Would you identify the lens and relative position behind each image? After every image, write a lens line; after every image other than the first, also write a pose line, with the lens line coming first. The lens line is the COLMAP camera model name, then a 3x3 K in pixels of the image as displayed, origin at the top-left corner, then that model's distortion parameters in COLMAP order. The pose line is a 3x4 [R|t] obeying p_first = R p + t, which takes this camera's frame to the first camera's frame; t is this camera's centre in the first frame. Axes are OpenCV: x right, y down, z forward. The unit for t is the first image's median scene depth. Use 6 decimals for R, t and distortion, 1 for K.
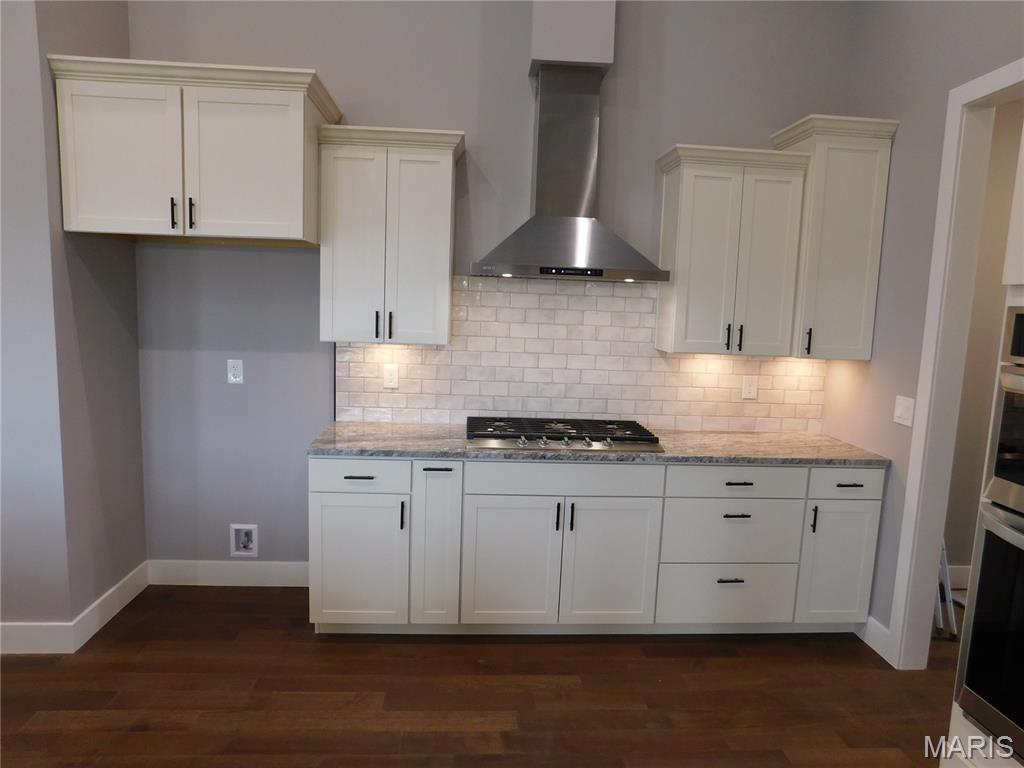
lens RADIAL K [[679.9, 0, 512.0], [0, 679.9, 384.0], [0, 0, 1]] dist [-0.052119, 0.036702]
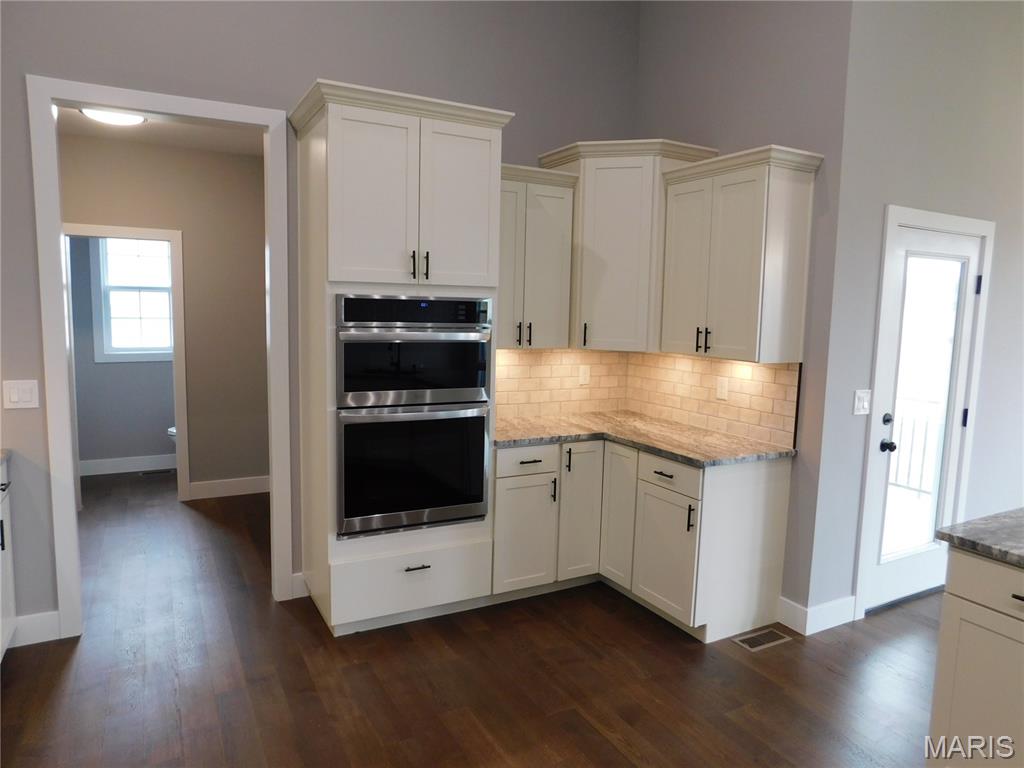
lens RADIAL K [[674.2, 0, 510.7], [0, 674.2, 387.3], [0, 0, 1]] dist [-0.052154, 0.042009]
pose [[0.909284, -0.062343, 0.411481, -0.165511], [0.059811, 0.998028, 0.019041, -0.003255], [-0.411857, 0.007298, 0.911219, -0.011662]]
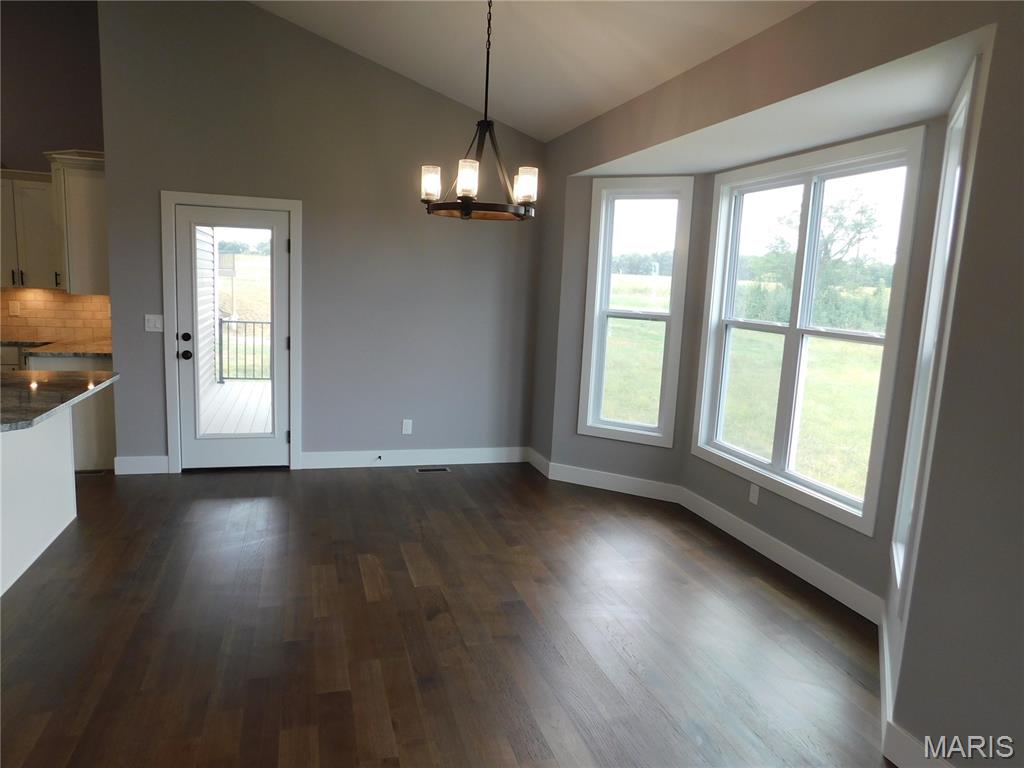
lens RADIAL K [[679.9, 0, 512.0], [0, 679.9, 384.0], [0, 0, 1]] dist [-0.052119, 0.036702]
pose [[0.974629, -0.022905, 0.222649, 1.229478], [0.016482, 0.999394, 0.030662, 0.181137], [-0.223217, -0.026214, 0.974416, -1.015534]]
